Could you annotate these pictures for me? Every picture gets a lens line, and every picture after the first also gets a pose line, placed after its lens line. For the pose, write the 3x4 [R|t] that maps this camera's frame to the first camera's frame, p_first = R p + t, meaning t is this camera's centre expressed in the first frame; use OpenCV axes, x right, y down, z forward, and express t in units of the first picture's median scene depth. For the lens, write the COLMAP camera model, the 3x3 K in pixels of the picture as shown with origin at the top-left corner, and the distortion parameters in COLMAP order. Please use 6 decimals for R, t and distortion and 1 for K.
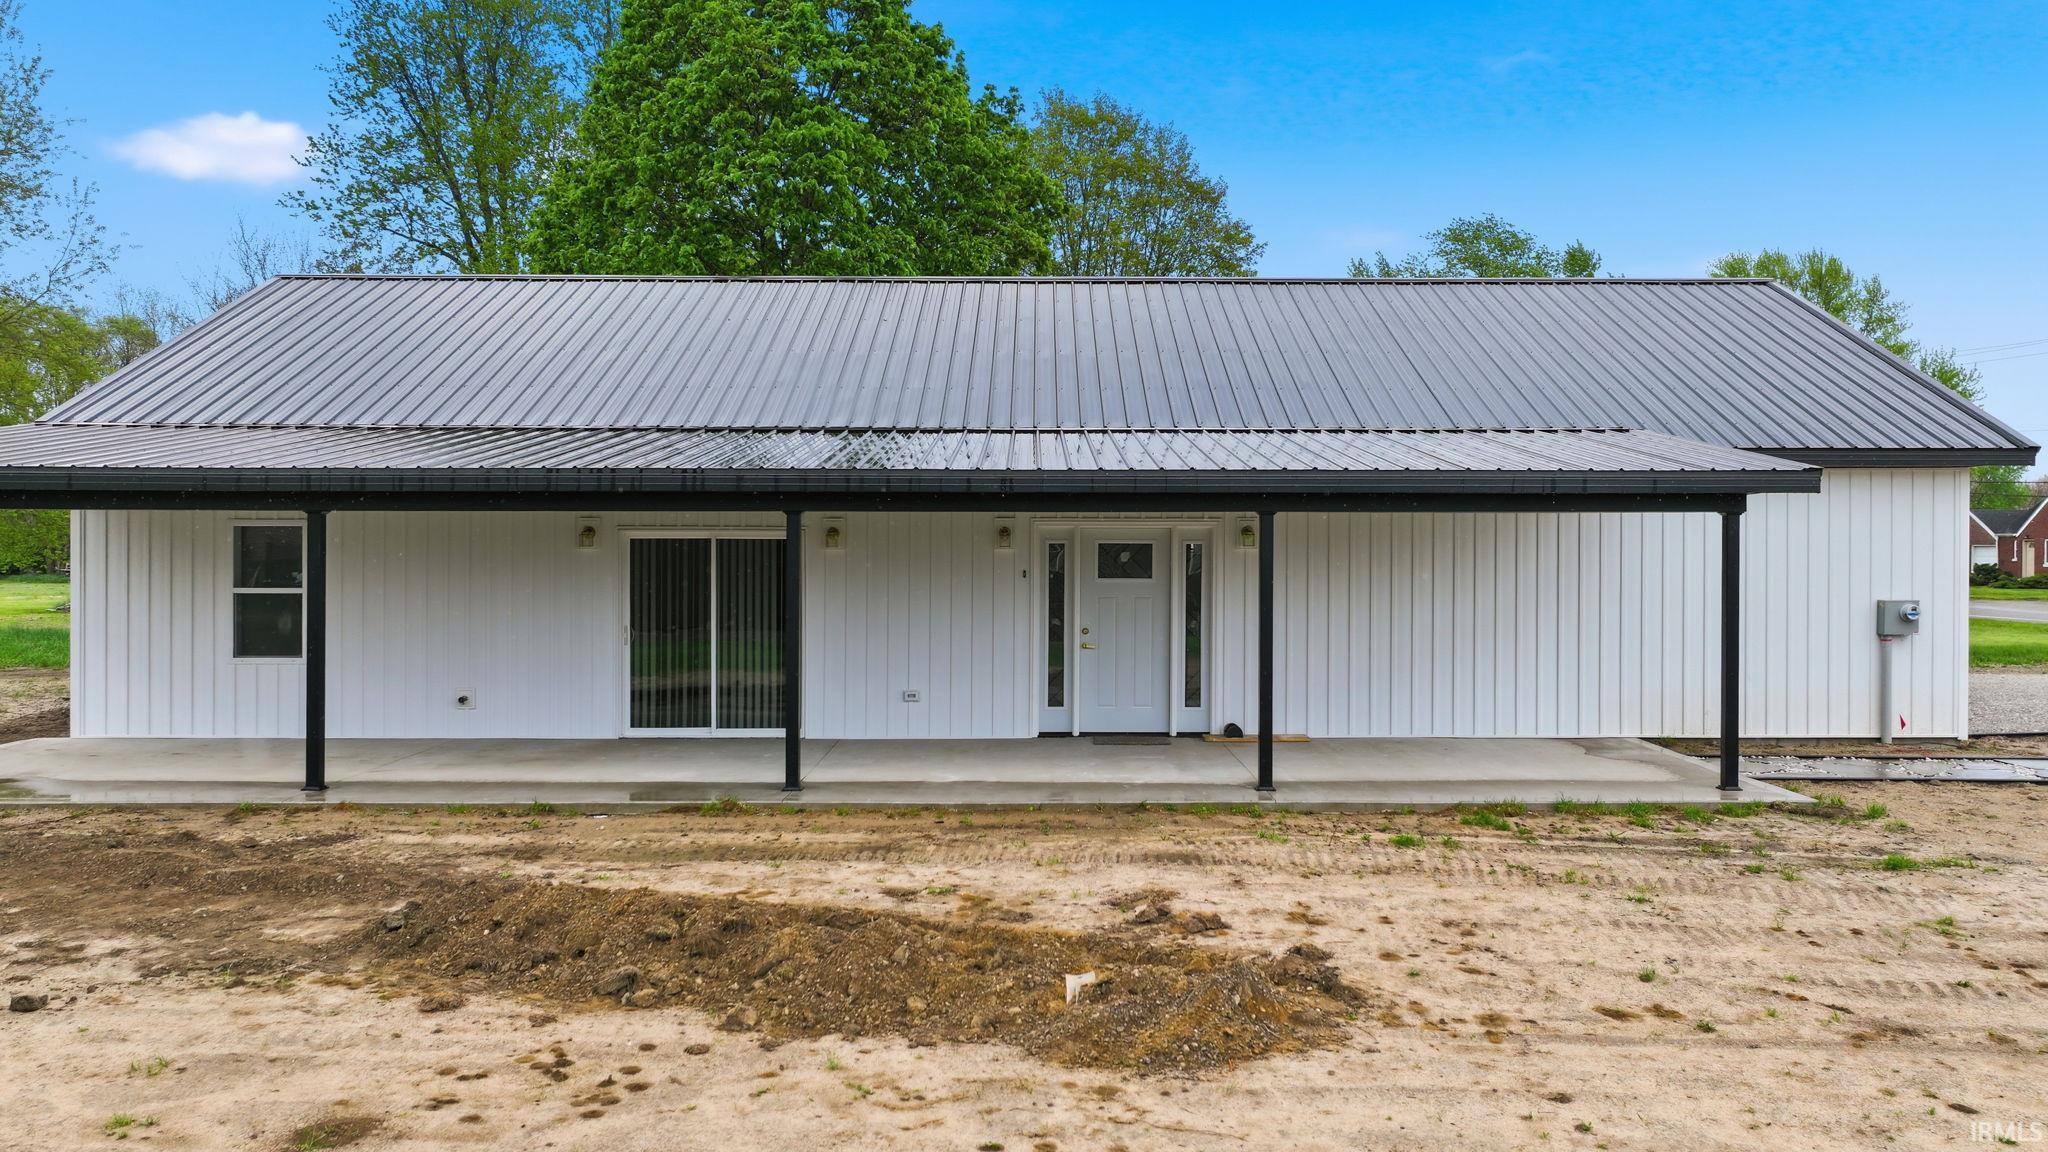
lens RADIAL K [[1431.7, 0, 1043.7], [0, 1431.7, 578.1], [0, 0, 1]] dist [0.005738, -0.007965]
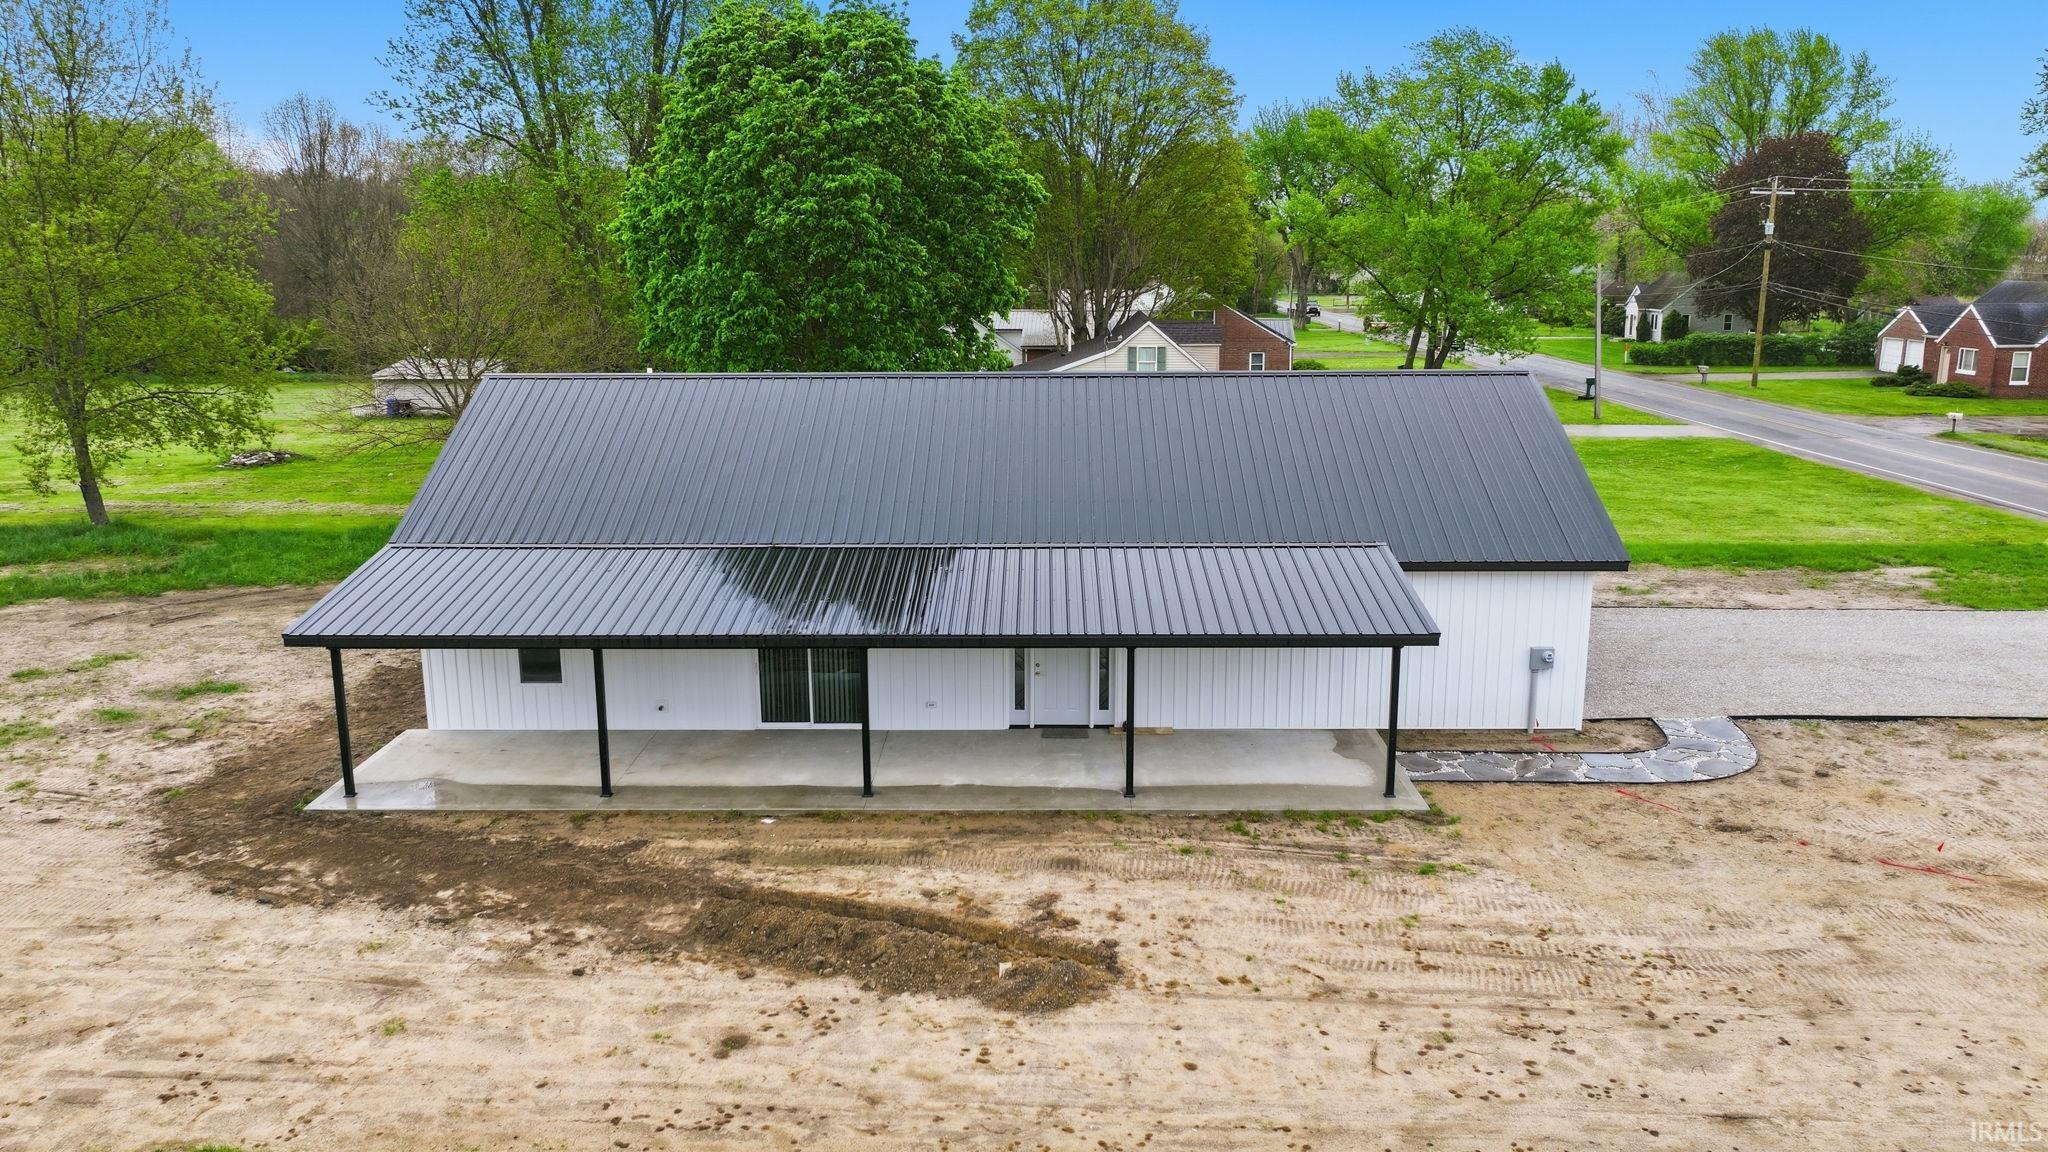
lens RADIAL K [[1431.7, 0, 1006.1], [0, 1431.7, 576.4], [0, 0, 1]] dist [0.005738, -0.007965]
pose [[0.999258, -0.005812, -0.038070, 0.081098], [0.013531, 0.978505, 0.205777, -0.572579], [0.036056, -0.206140, 0.977858, -0.820852]]
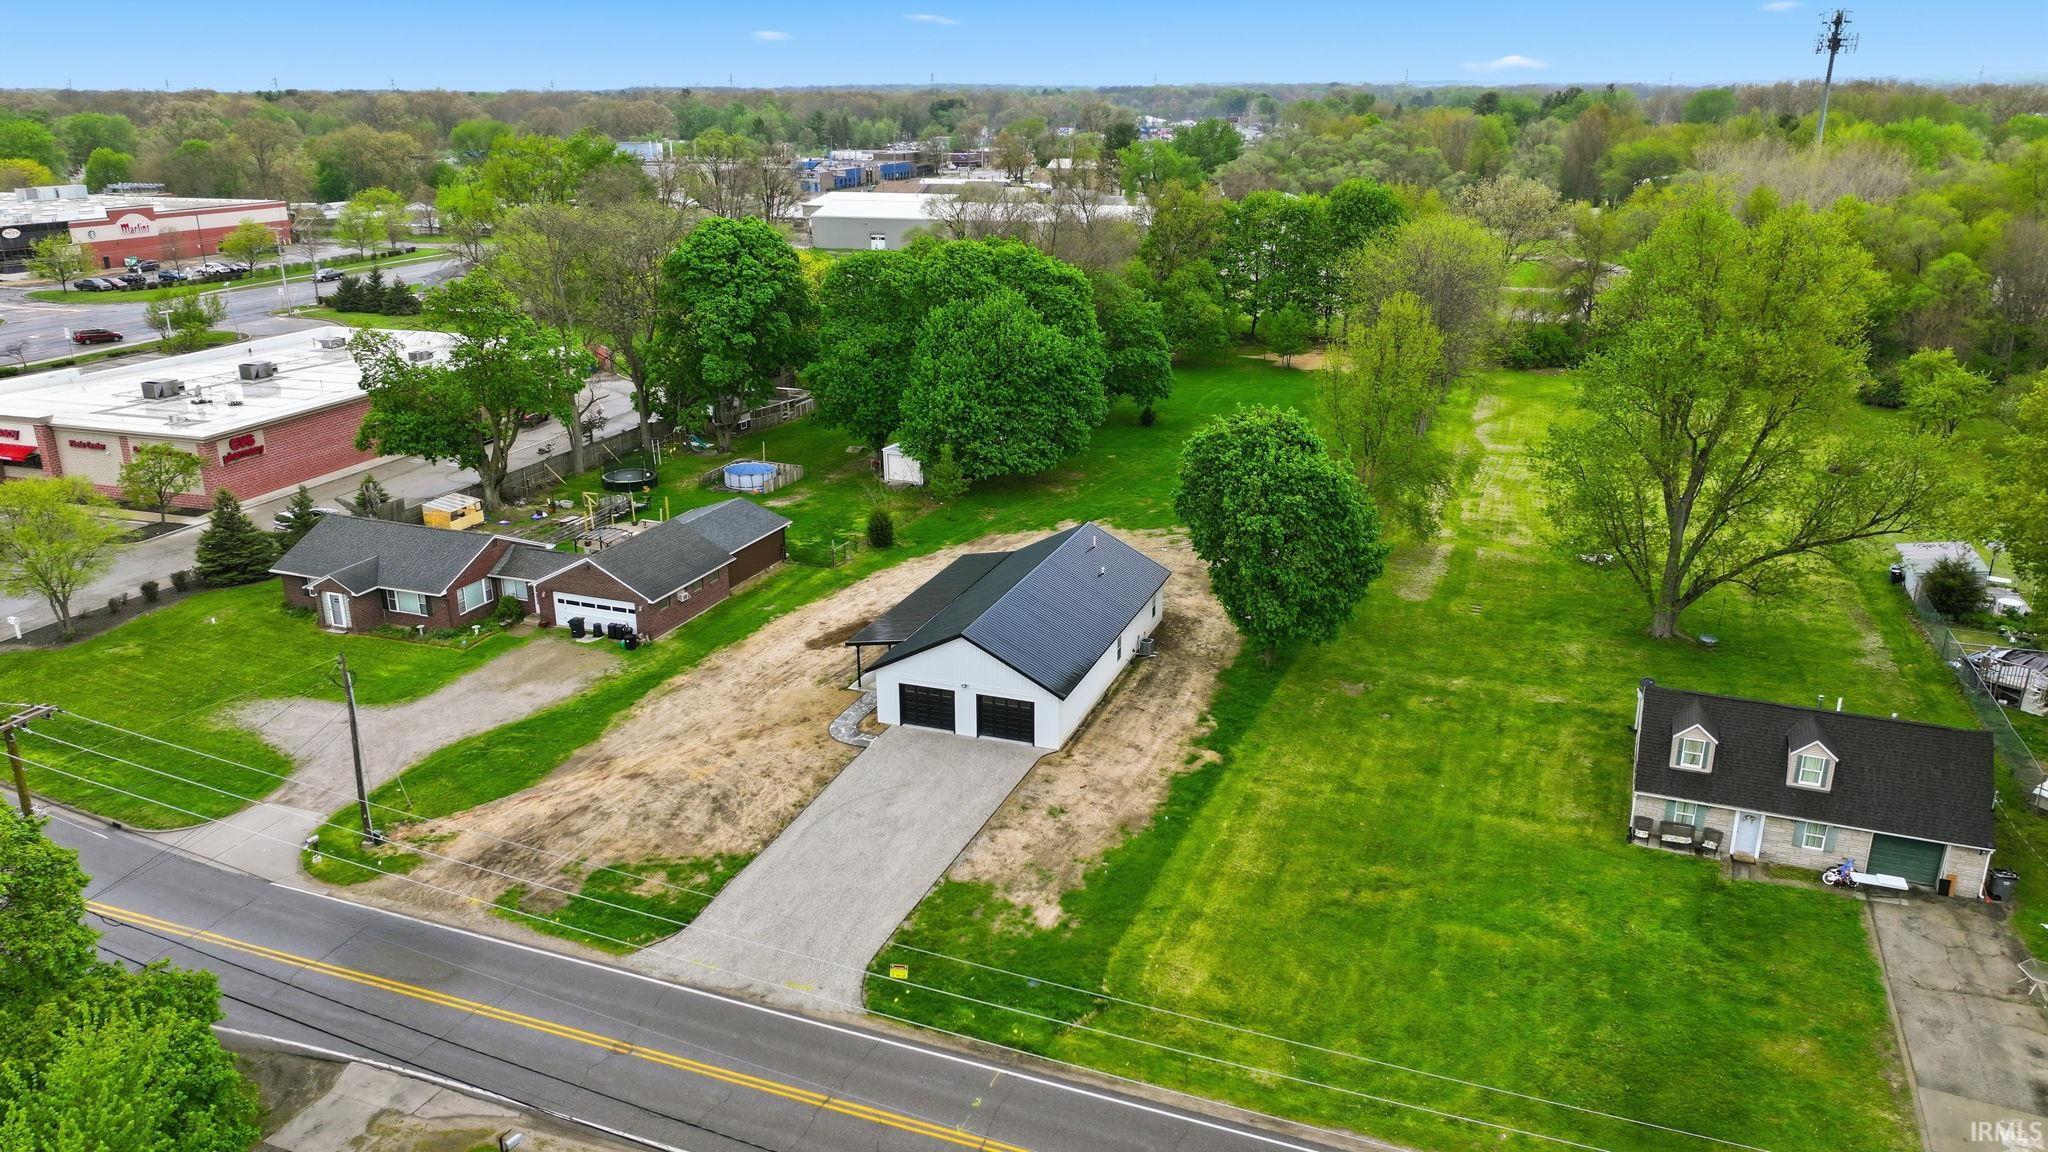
lens RADIAL K [[1431.7, 0, 1035.9], [0, 1431.7, 585.9], [0, 0, 1]] dist [0.005738, -0.007965]
pose [[-0.353991, 0.303582, -0.884606, 6.922752], [-0.005551, 0.945153, 0.326582, -2.868036], [0.935232, 0.120518, -0.332890, 4.605359]]
